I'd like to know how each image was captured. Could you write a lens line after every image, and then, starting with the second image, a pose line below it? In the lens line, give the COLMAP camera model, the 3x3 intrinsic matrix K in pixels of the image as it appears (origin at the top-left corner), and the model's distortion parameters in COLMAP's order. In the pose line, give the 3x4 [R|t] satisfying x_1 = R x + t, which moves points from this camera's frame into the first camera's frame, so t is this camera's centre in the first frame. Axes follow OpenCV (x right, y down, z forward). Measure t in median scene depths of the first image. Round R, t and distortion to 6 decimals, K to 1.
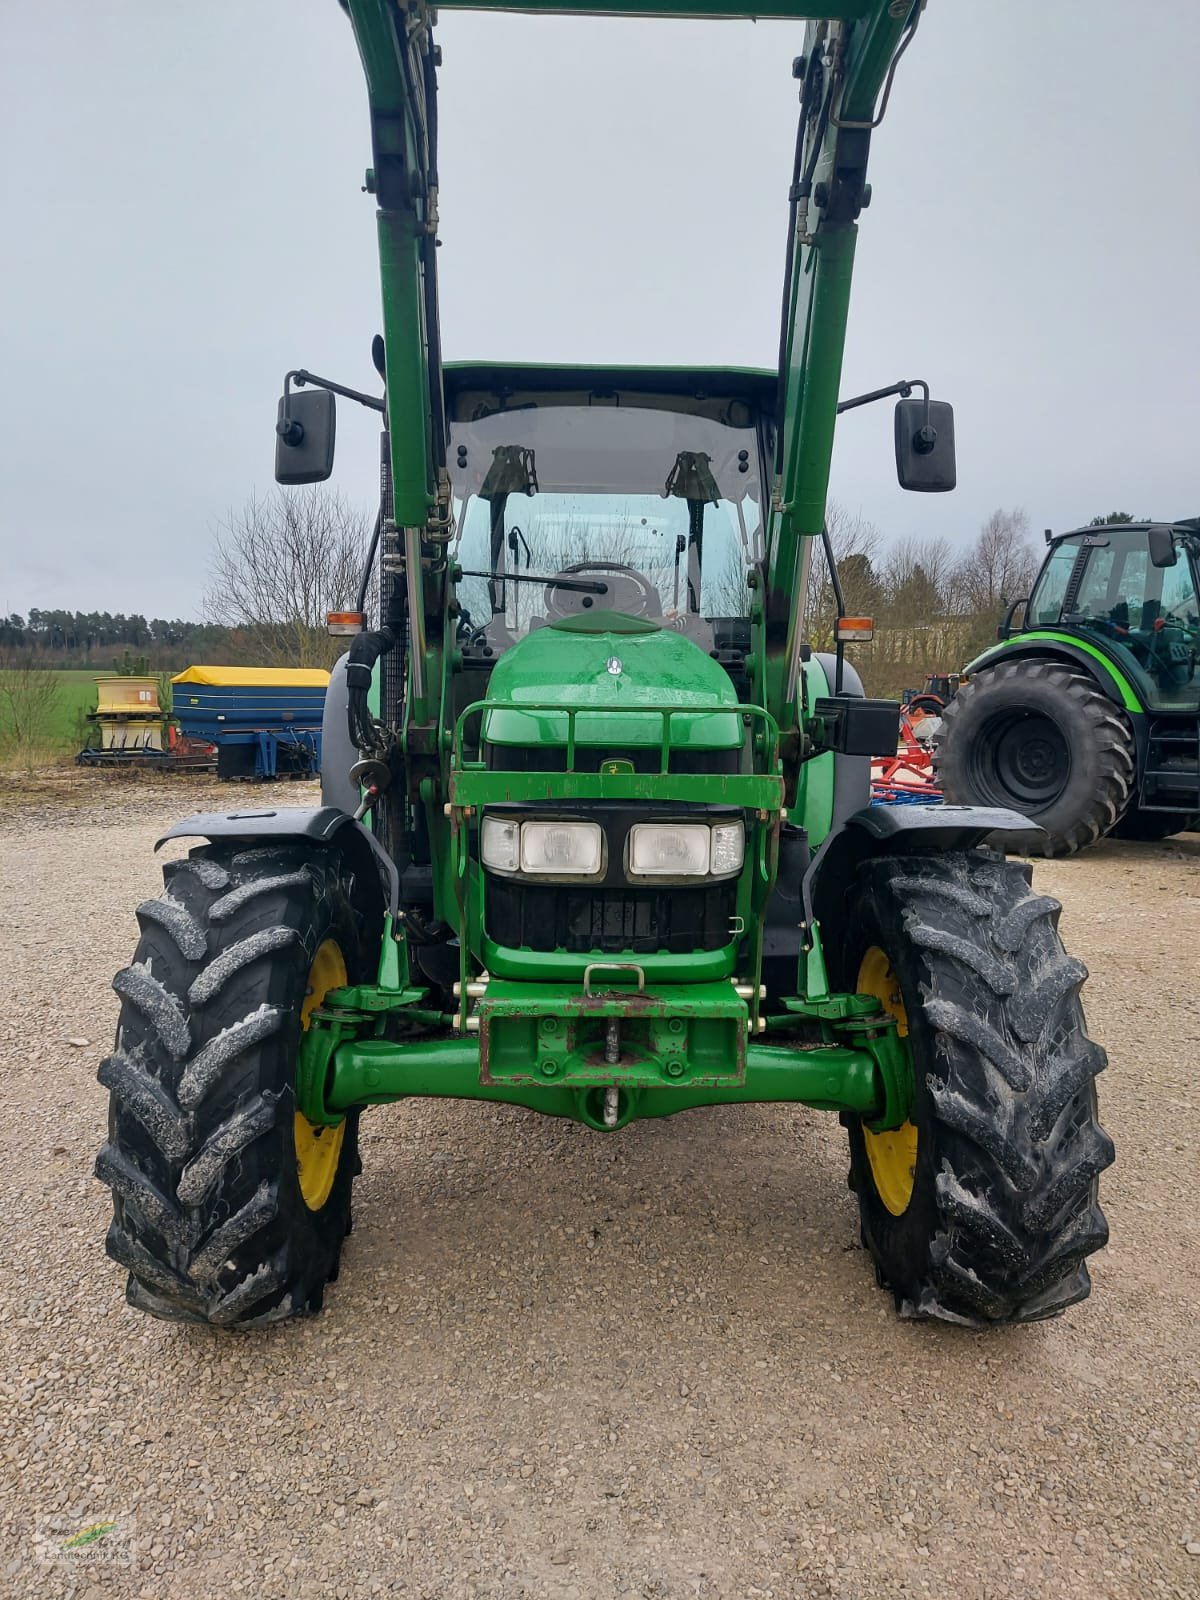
lens RADIAL K [[1159.5, 0, 610.5], [0, 1159.5, 802.0], [0, 0, 1]] dist [0.091451, -0.099208]
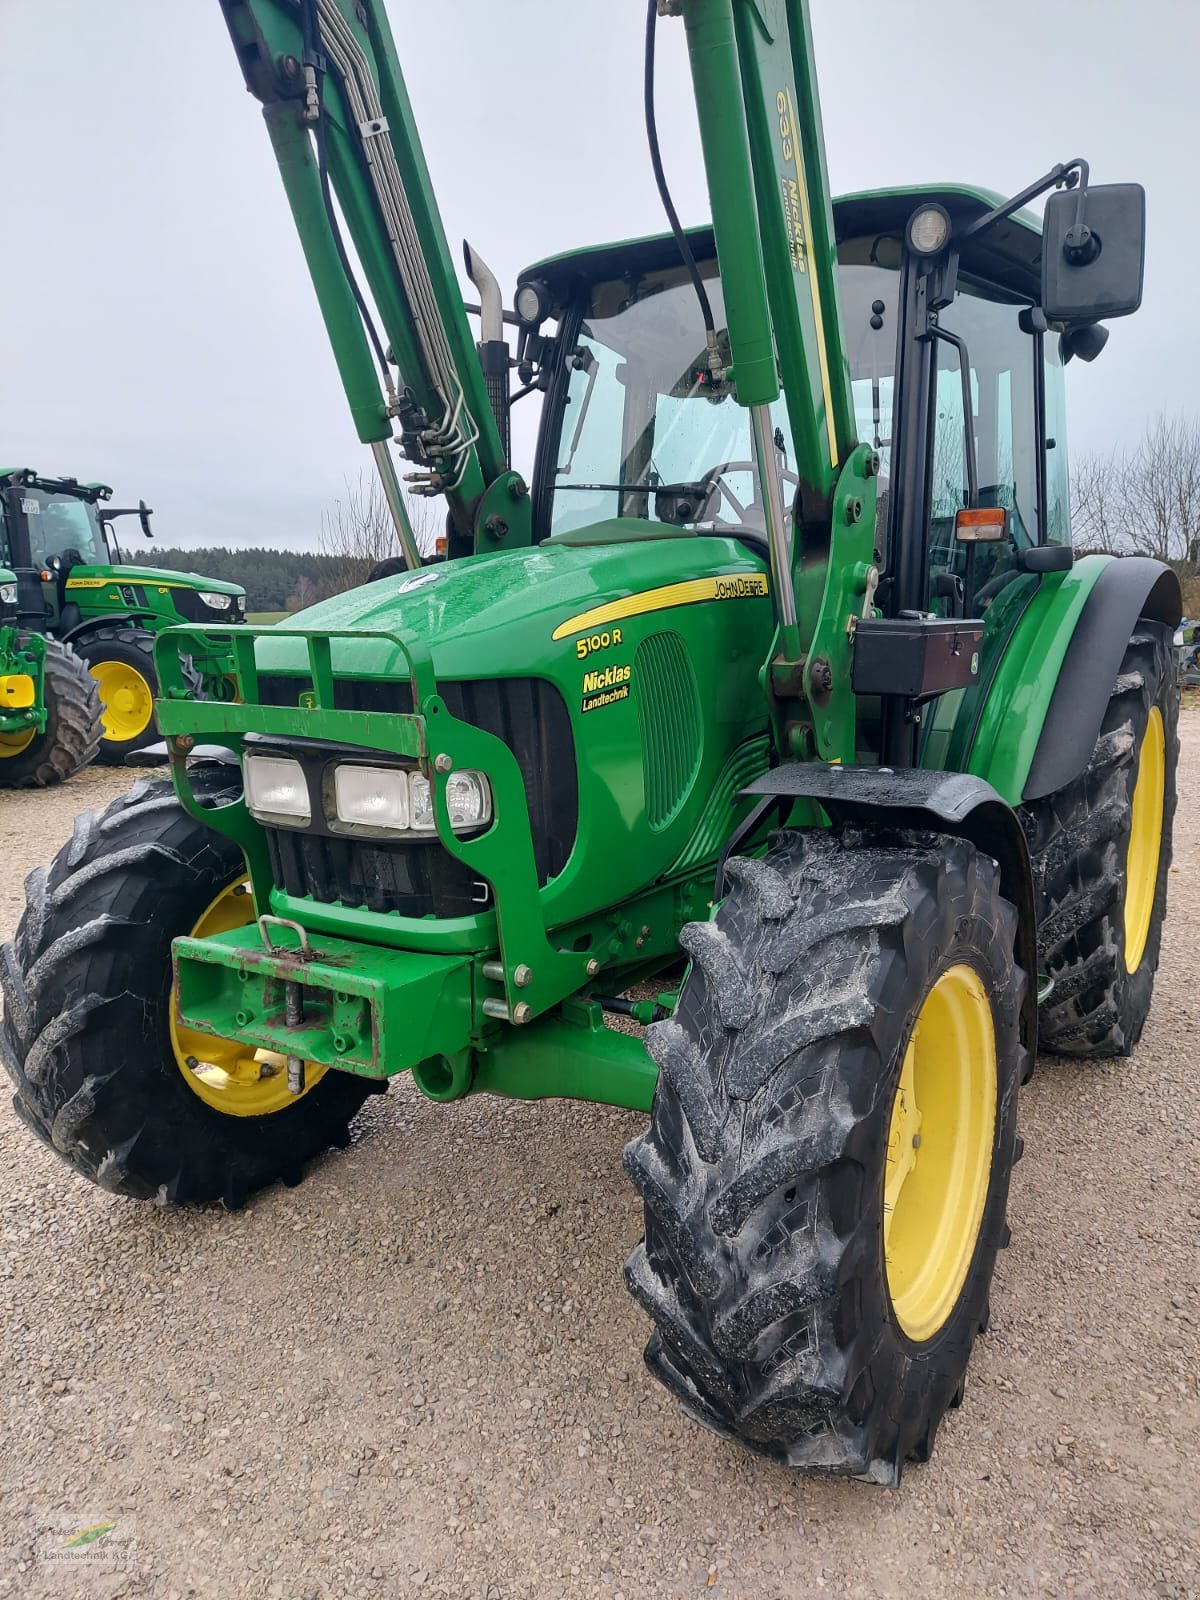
lens RADIAL K [[1159.5, 0, 610.5], [0, 1159.5, 802.0], [0, 0, 1]] dist [0.091451, -0.099208]
pose [[0.836534, 0.075259, -0.542722, 0.668338], [-0.041524, 0.996381, 0.074163, -0.027023], [0.546340, -0.039504, 0.836632, 0.366085]]
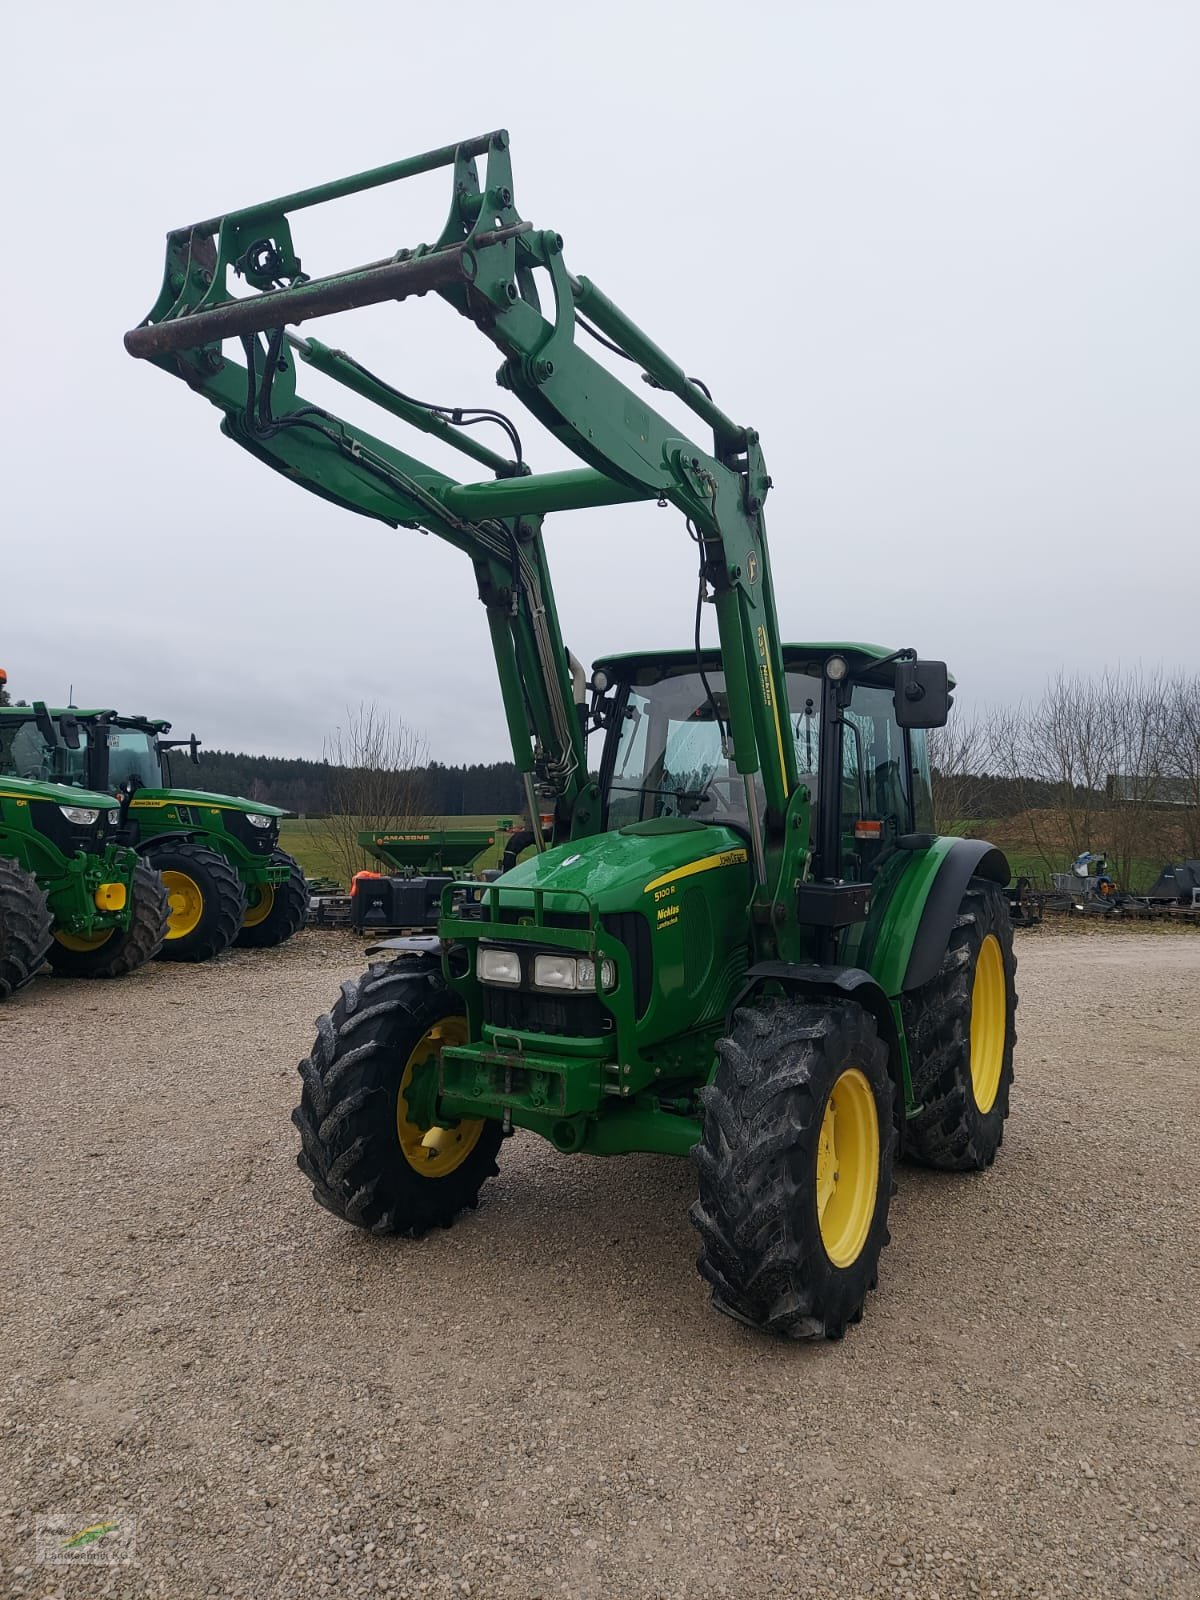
lens RADIAL K [[1159.5, 0, 610.5], [0, 1159.5, 802.0], [0, 0, 1]] dist [0.091451, -0.099208]
pose [[0.860539, 0.003258, -0.509374, 0.978448], [-0.066474, 0.992146, -0.105955, -0.030982], [0.505028, 0.125039, 0.853998, -0.438823]]
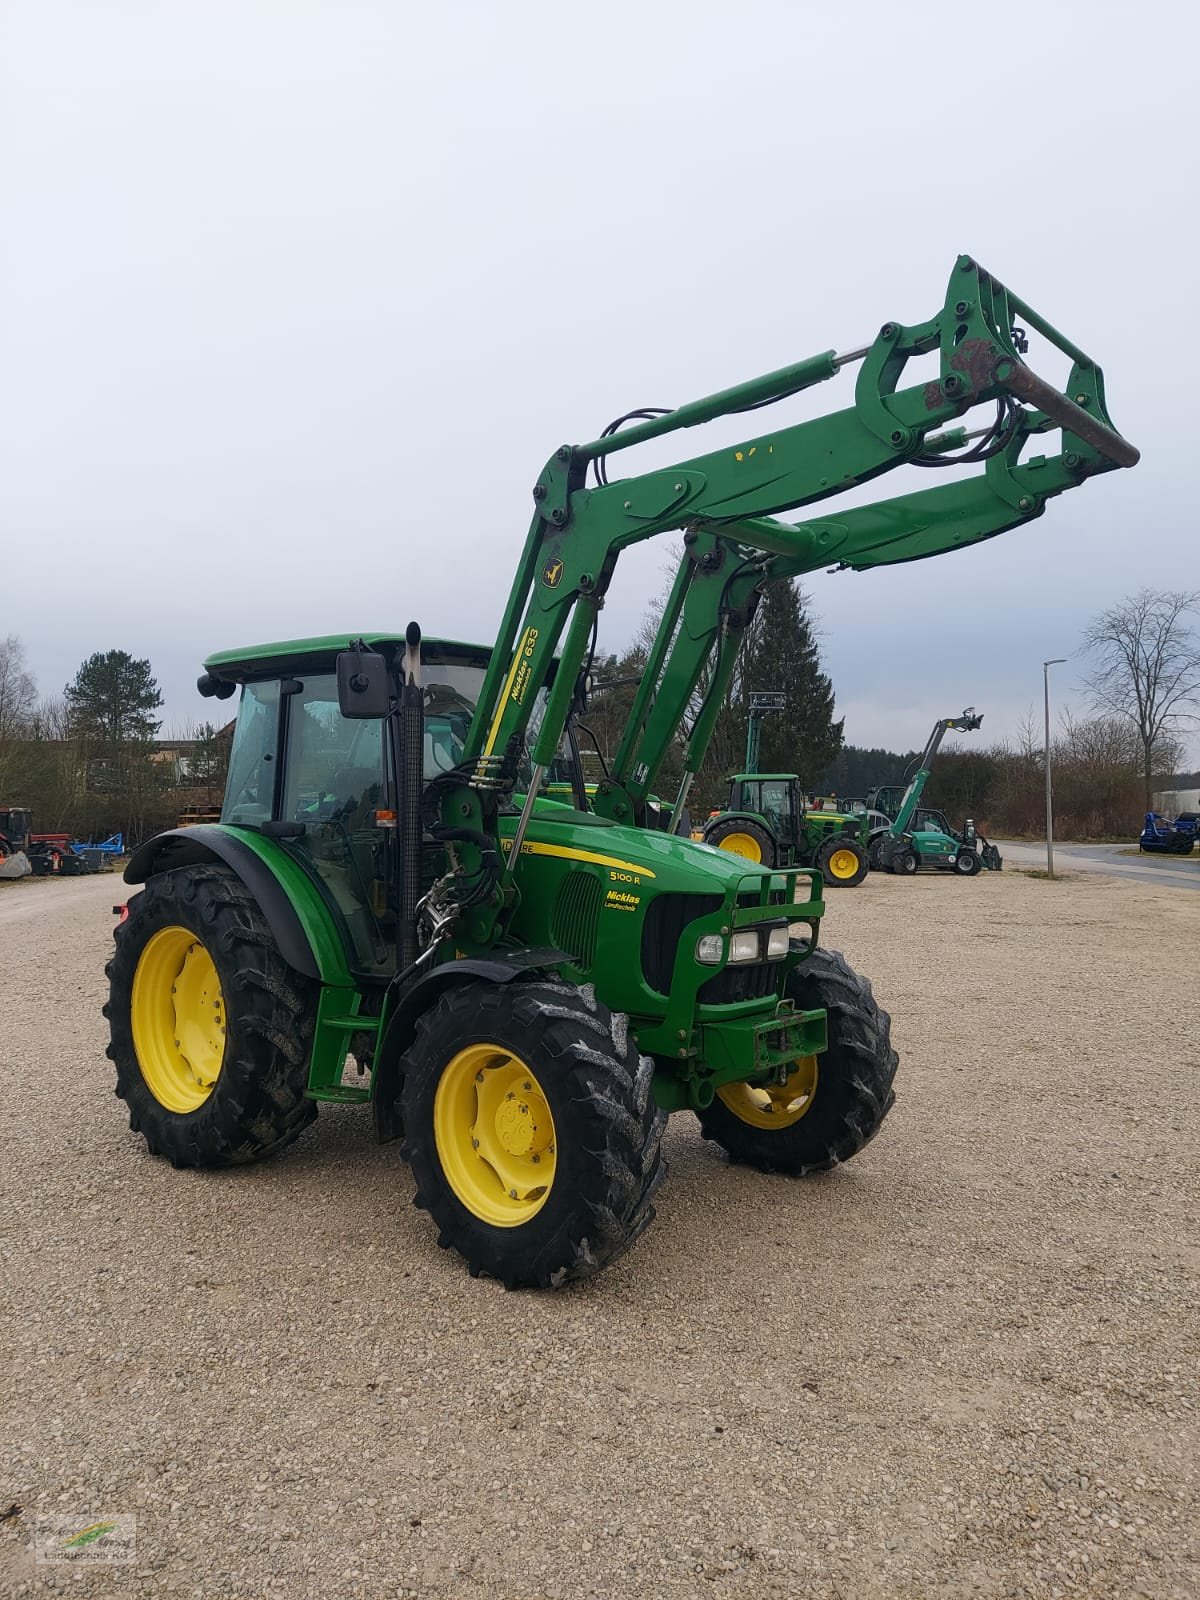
lens RADIAL K [[1159.5, 0, 610.5], [0, 1159.5, 802.0], [0, 0, 1]] dist [0.091451, -0.099208]
pose [[0.704416, -0.022107, 0.709443, -1.573966], [0.102164, 0.992265, -0.070520, -0.087503], [-0.702396, 0.122155, 0.701226, -0.247699]]
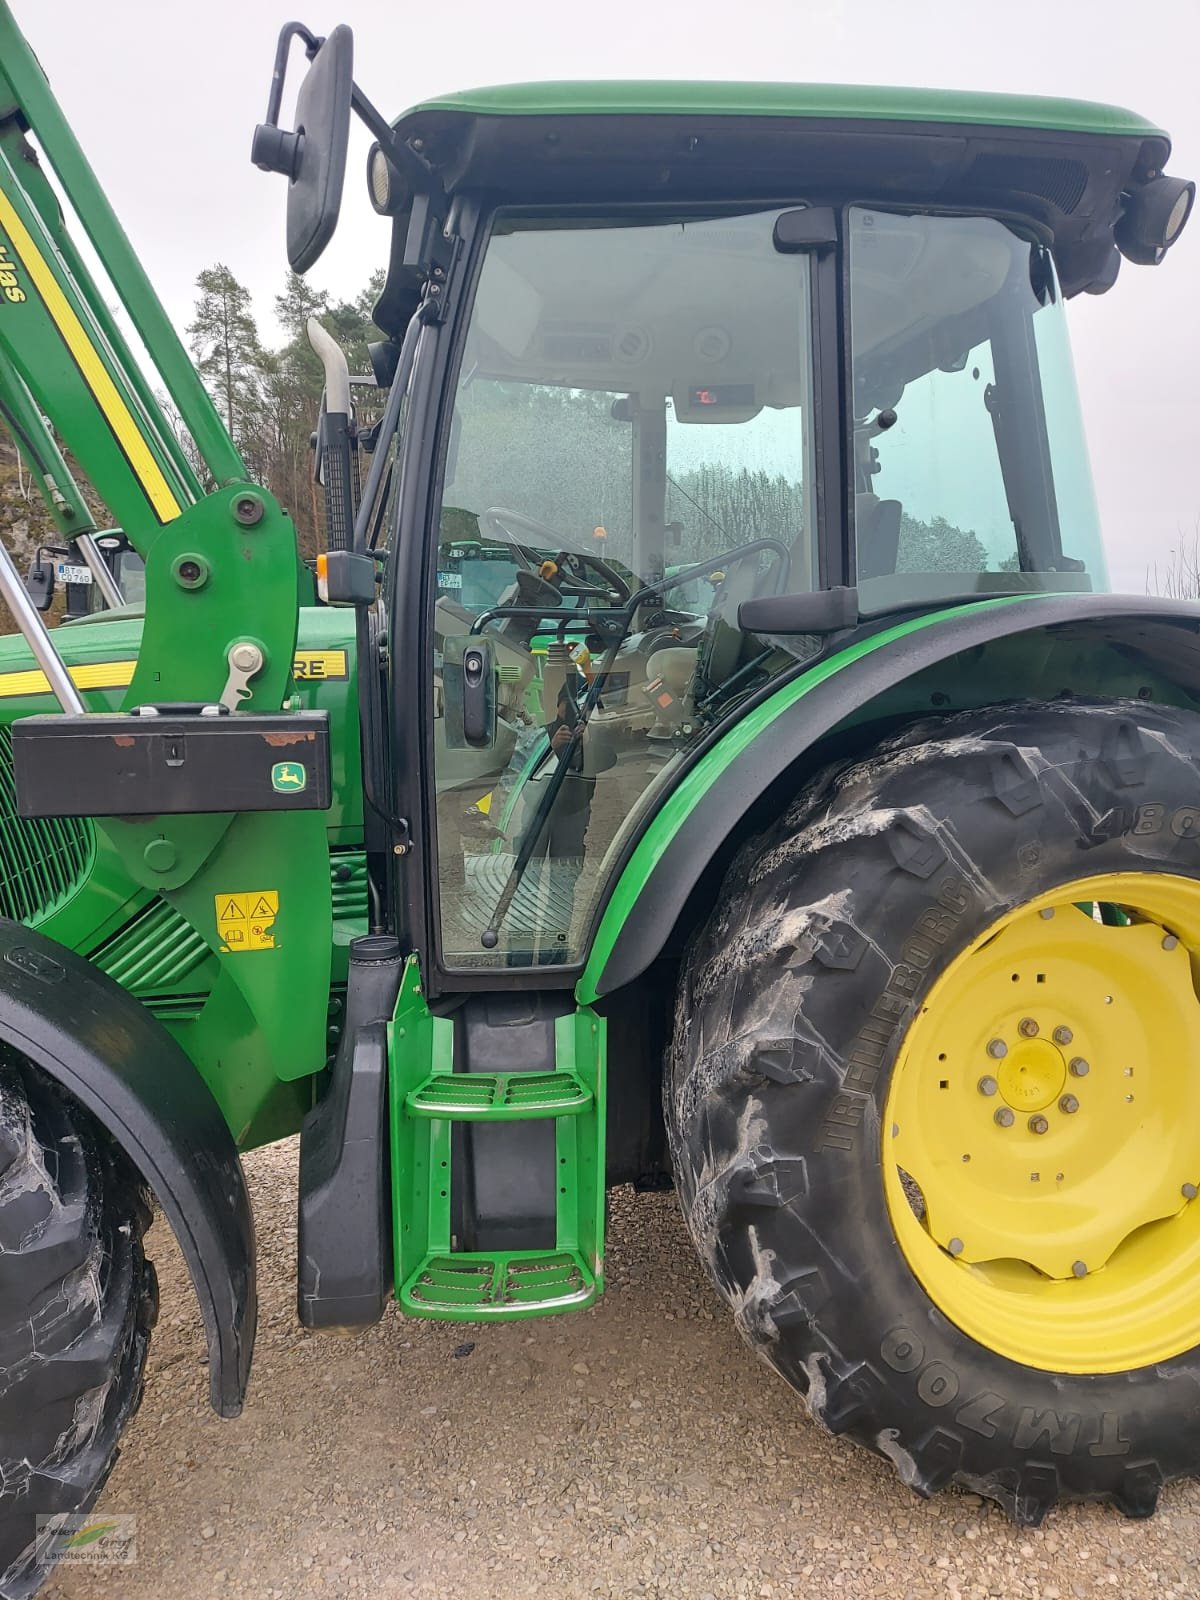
lens RADIAL K [[1159.5, 0, 610.5], [0, 1159.5, 802.0], [0, 0, 1]] dist [0.091451, -0.099208]
pose [[0.184240, 0.086888, -0.979033, 1.156707], [-0.078860, 0.994180, 0.073392, -0.151700], [0.979713, 0.063685, 0.190019, 1.593283]]
